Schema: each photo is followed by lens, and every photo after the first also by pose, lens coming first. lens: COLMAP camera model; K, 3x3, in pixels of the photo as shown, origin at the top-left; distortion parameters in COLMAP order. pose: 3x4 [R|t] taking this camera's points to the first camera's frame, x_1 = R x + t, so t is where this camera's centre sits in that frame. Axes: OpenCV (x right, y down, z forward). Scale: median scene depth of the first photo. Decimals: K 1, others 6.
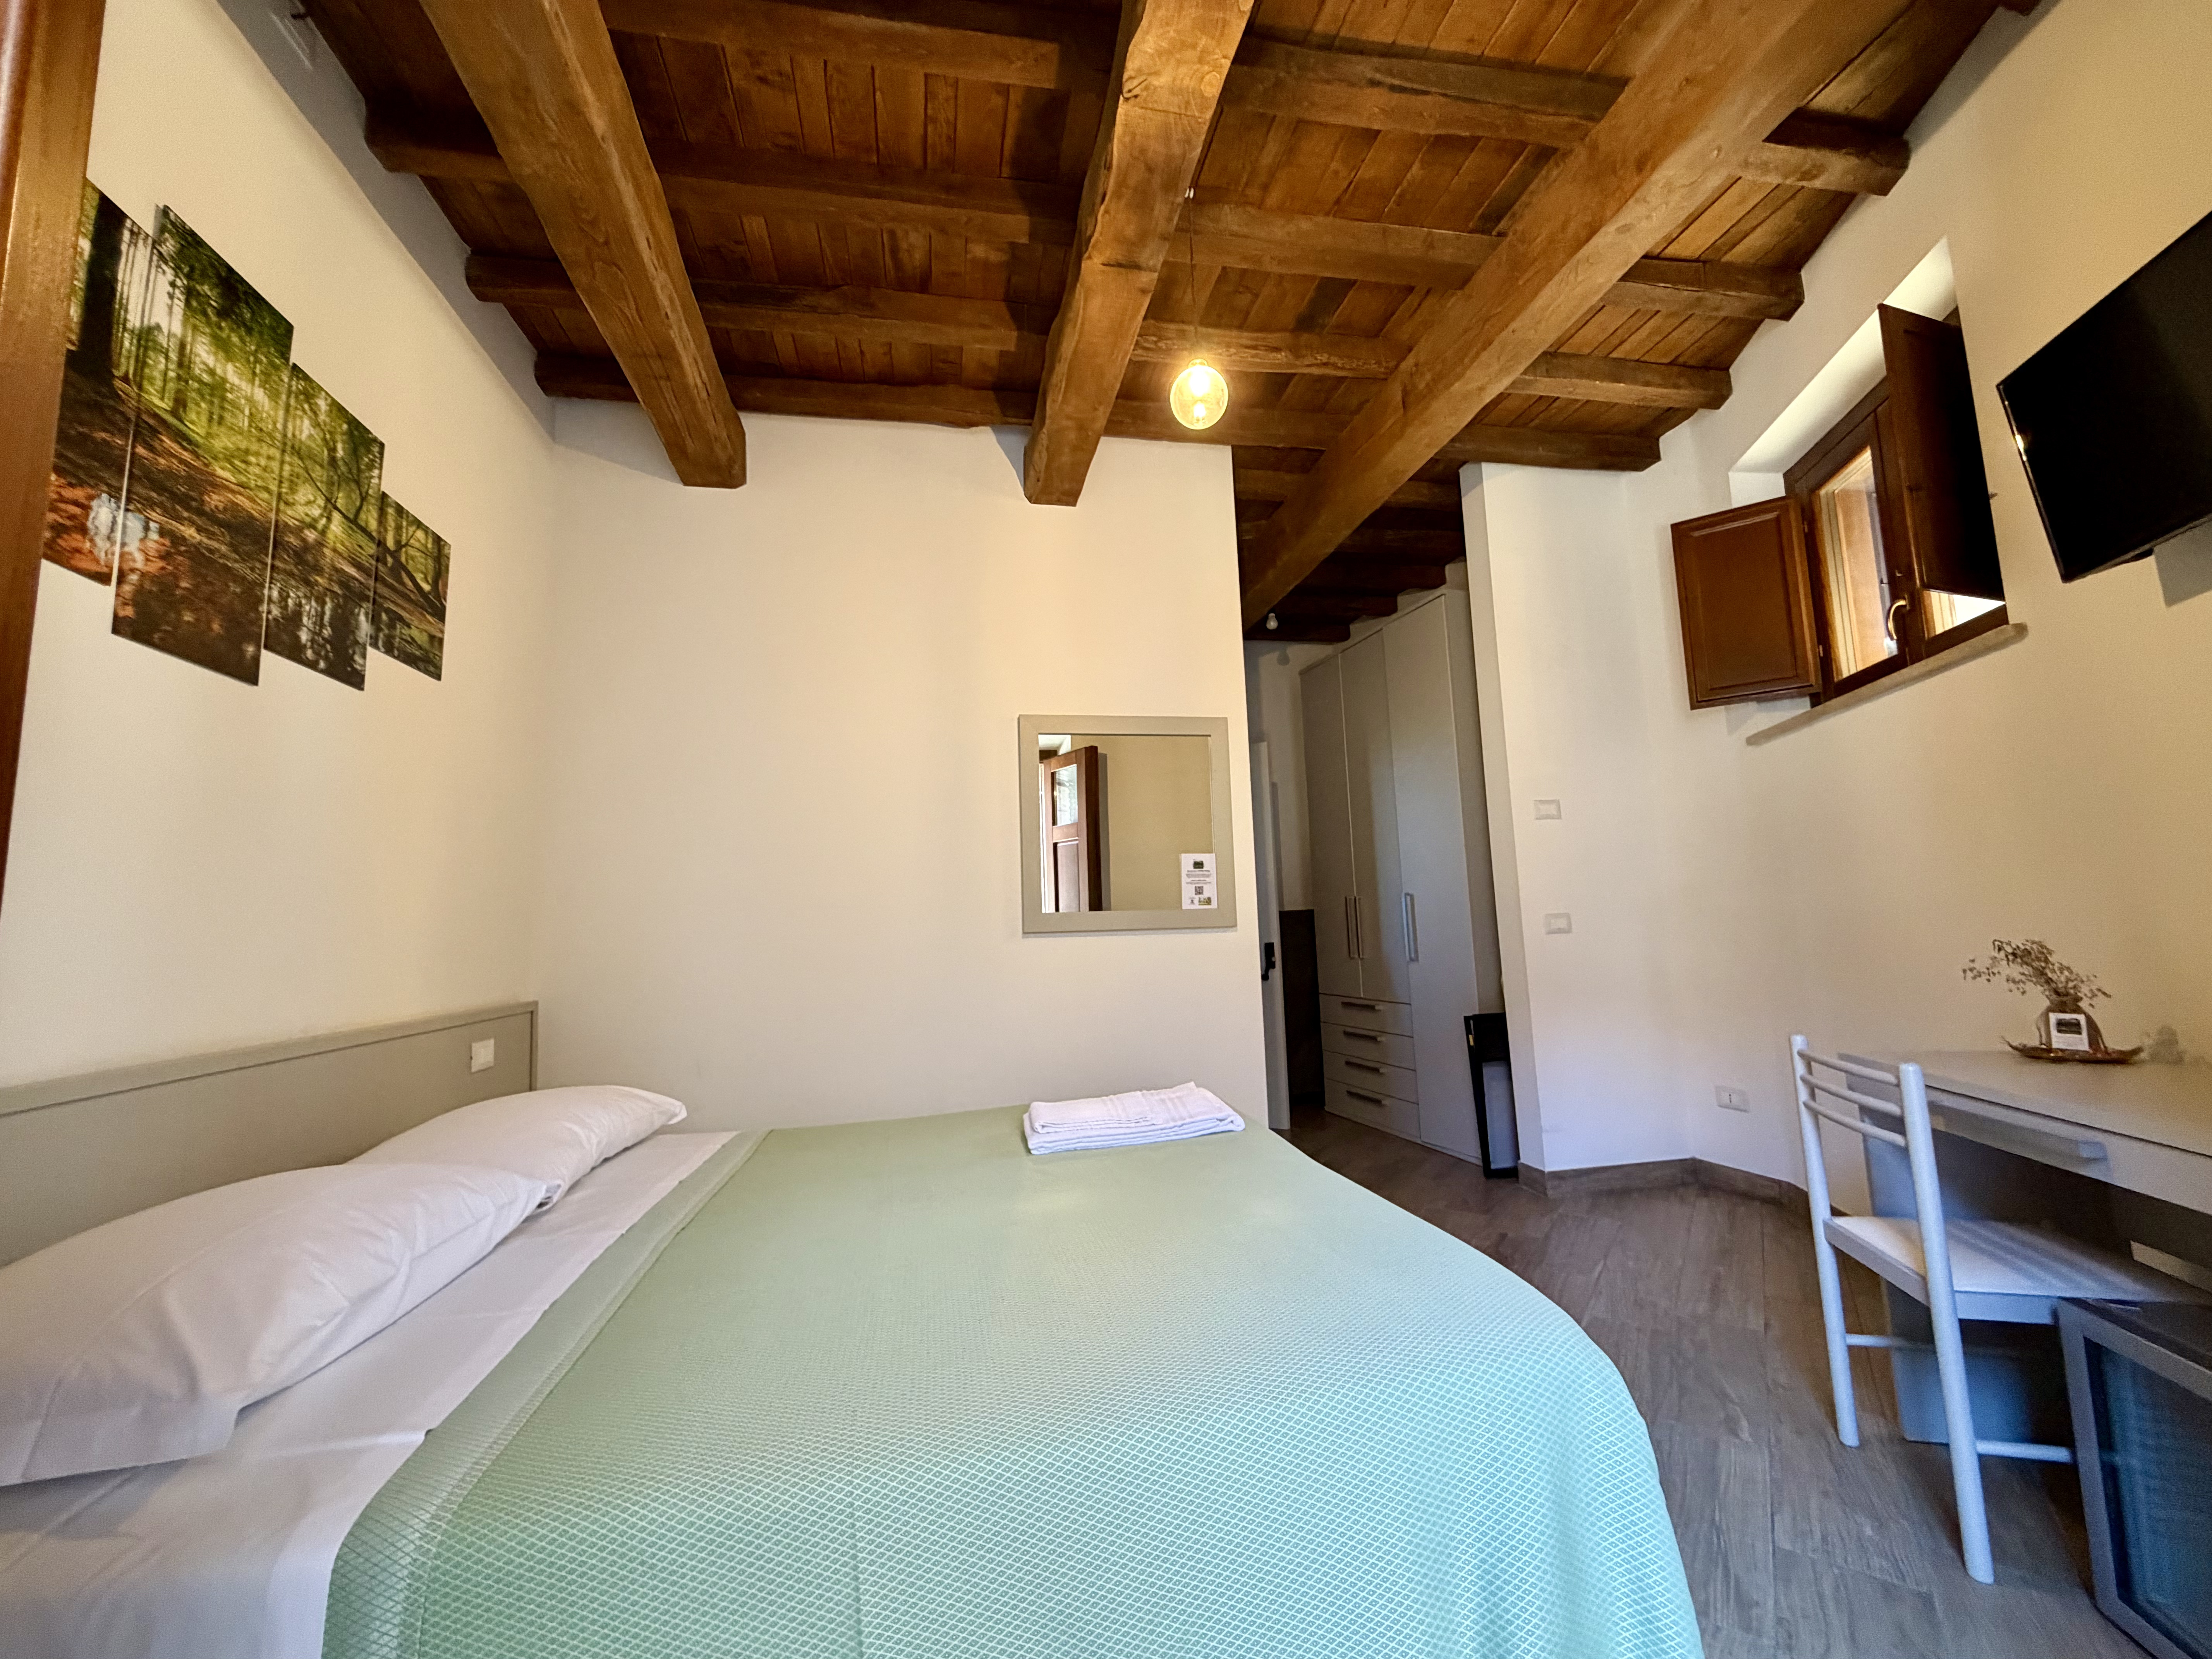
lens RADIAL K [[897.3, 0, 1135.8], [0, 897.3, 820.3], [0, 0, 1]] dist [0.002289, -0.000288]
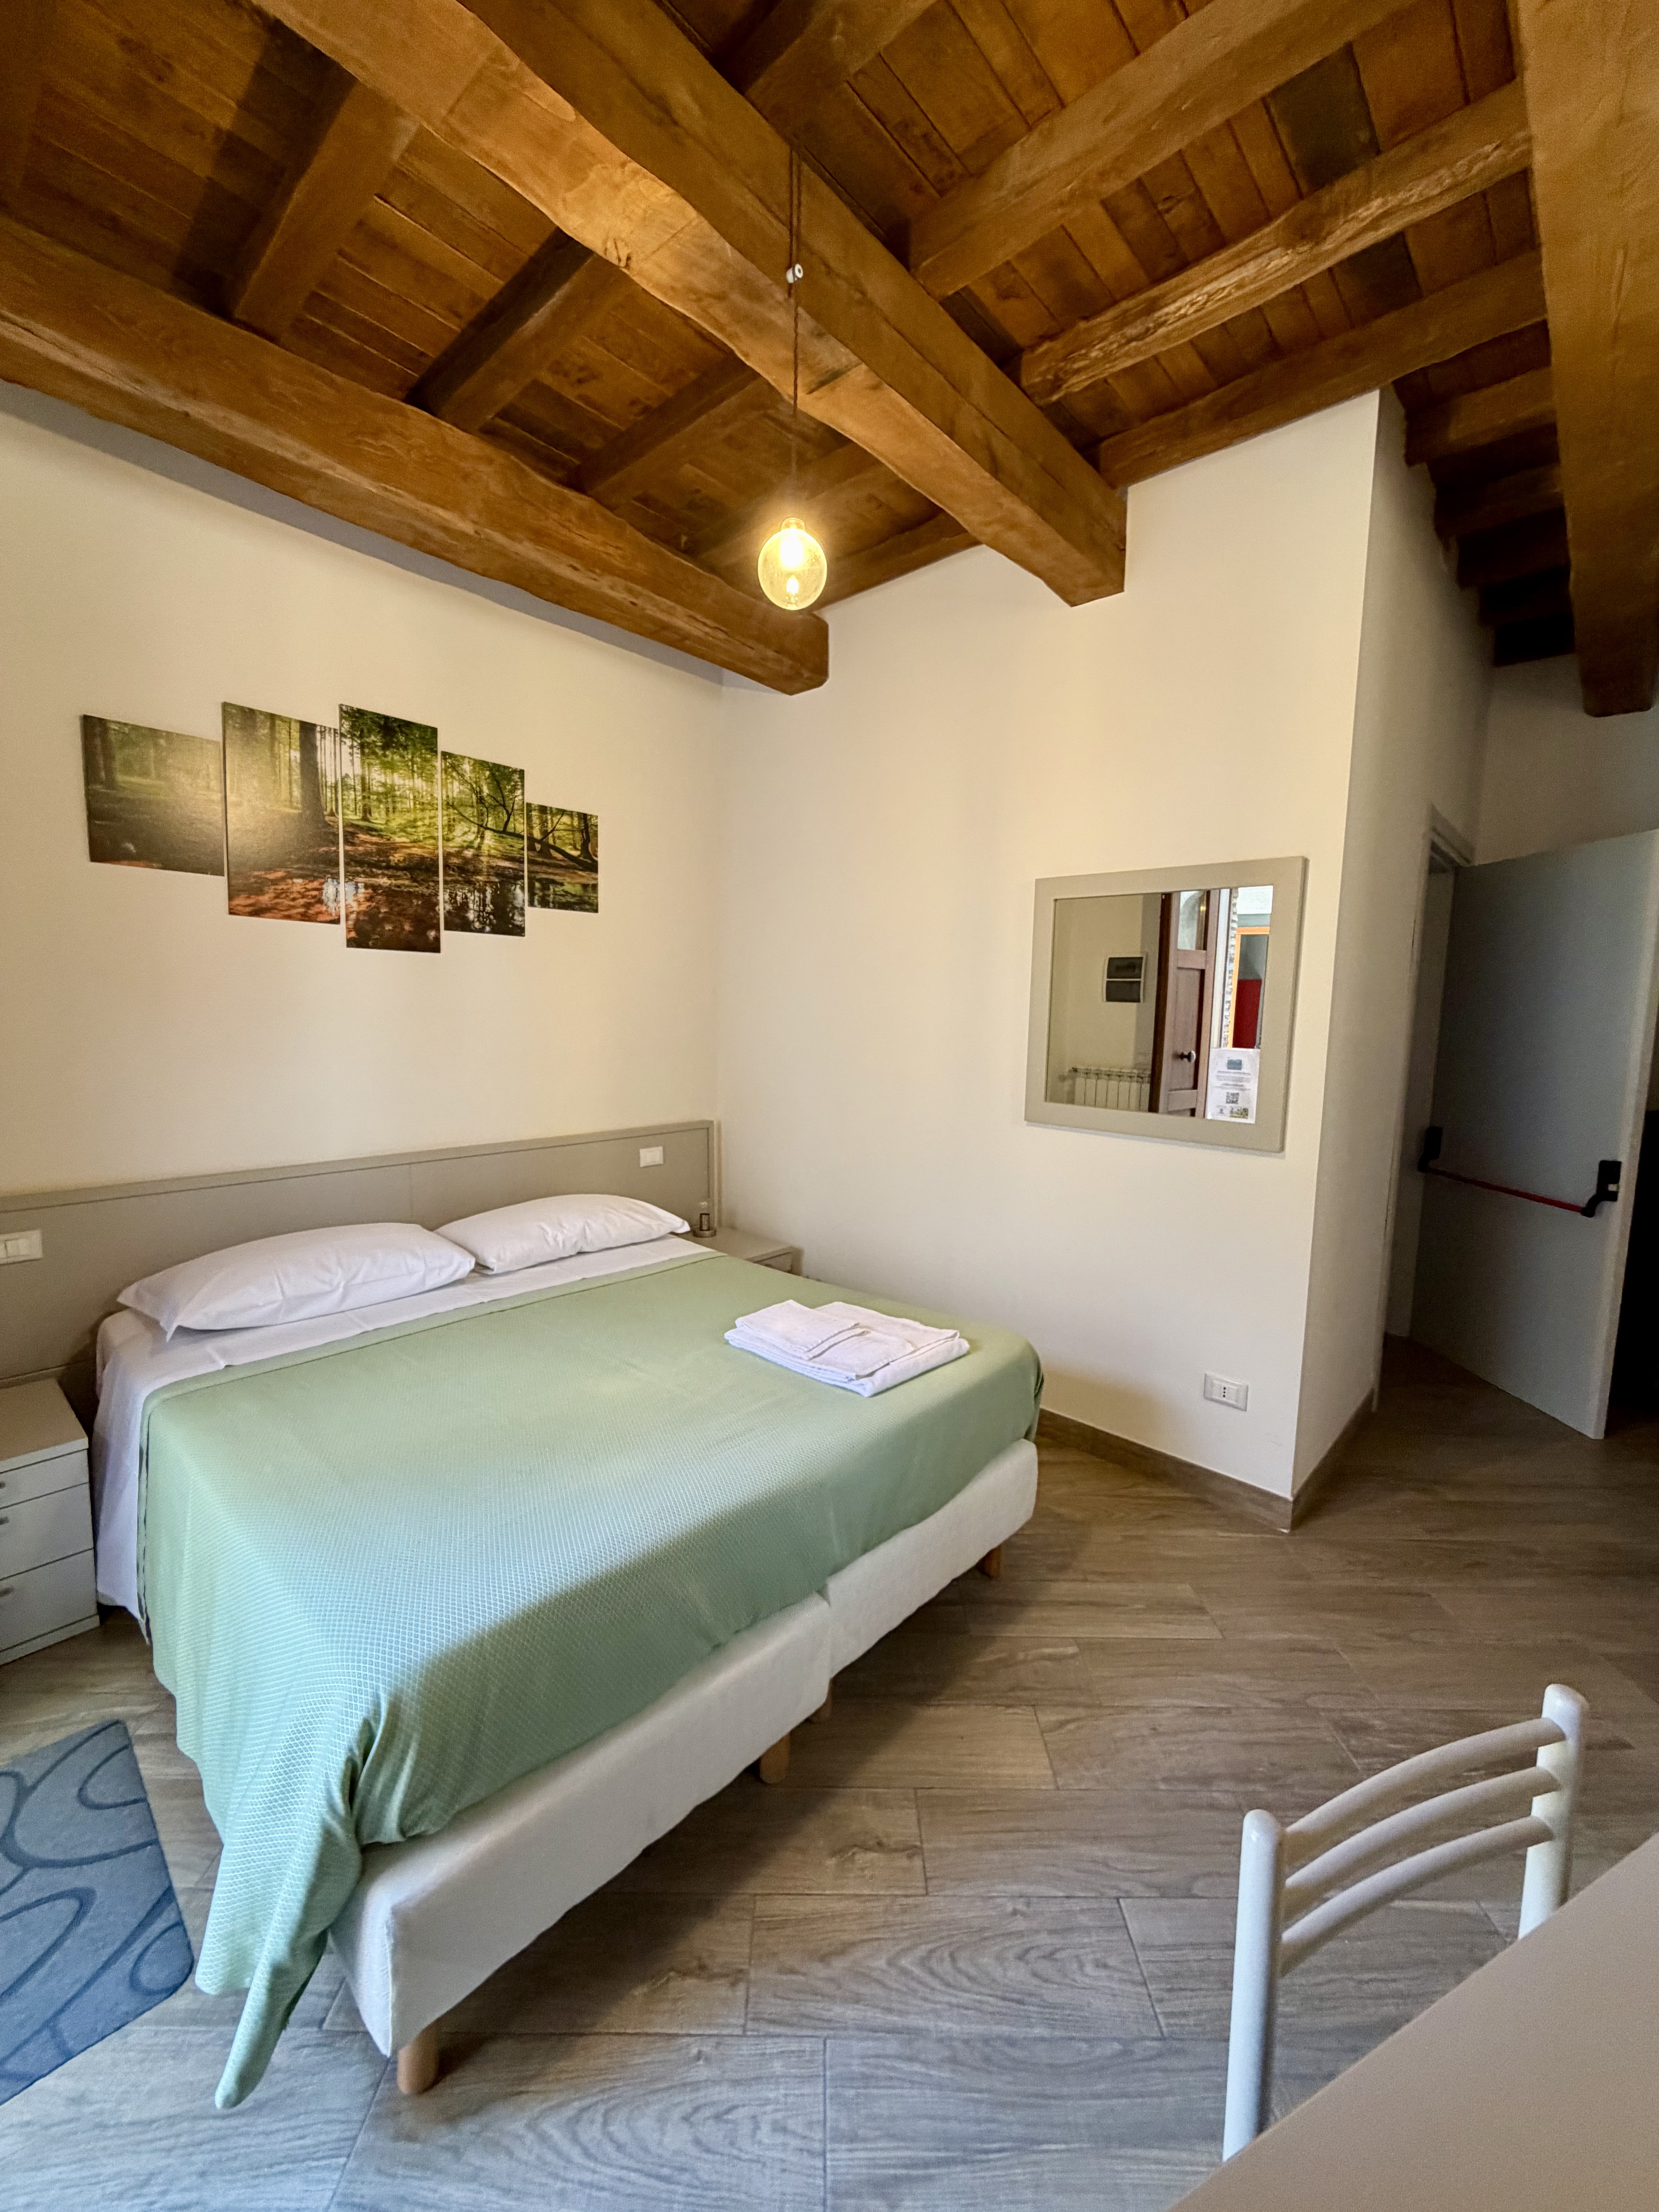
lens RADIAL K [[918.6, 0, 829.0], [0, 918.6, 1100.0], [0, 0, 1]] dist [0.000908, -0.000129]
pose [[0.574777, 0.135634, -0.806992, 0.922644], [0.055671, 0.977402, 0.203927, -0.179792], [0.816415, -0.162139, 0.554237, 0.527189]]
